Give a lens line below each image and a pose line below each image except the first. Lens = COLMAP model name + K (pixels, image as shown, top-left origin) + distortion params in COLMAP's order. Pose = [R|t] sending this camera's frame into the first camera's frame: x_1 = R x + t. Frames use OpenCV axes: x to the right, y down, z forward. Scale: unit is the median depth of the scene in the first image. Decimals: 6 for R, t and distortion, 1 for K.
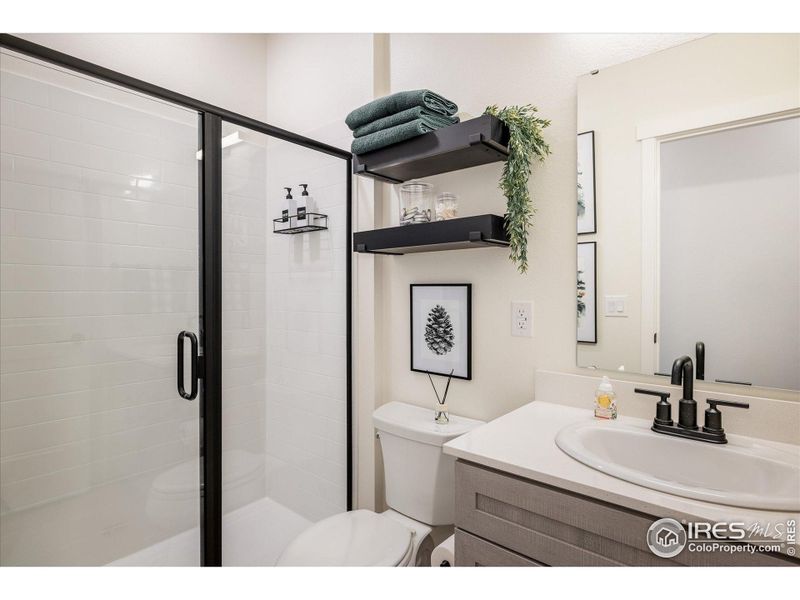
lens RADIAL K [[409.1, 0, 401.6], [0, 409.1, 286.8], [0, 0, 1]] dist [0.000351, 0.000077]
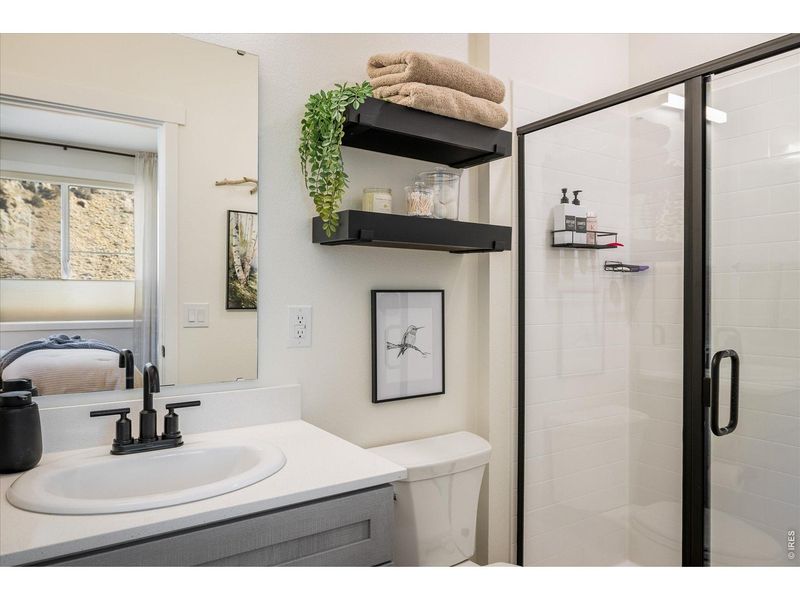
lens RADIAL K [[482.6, 0, 399.8], [0, 482.6, 284.1], [0, 0, 1]] dist [-0.042246, 0.001075]
pose [[0.330120, 0.010575, 0.943880, -0.134587], [-0.004168, 0.999944, -0.009746, -0.001459], [-0.943930, -0.000717, 0.330146, 0.109847]]
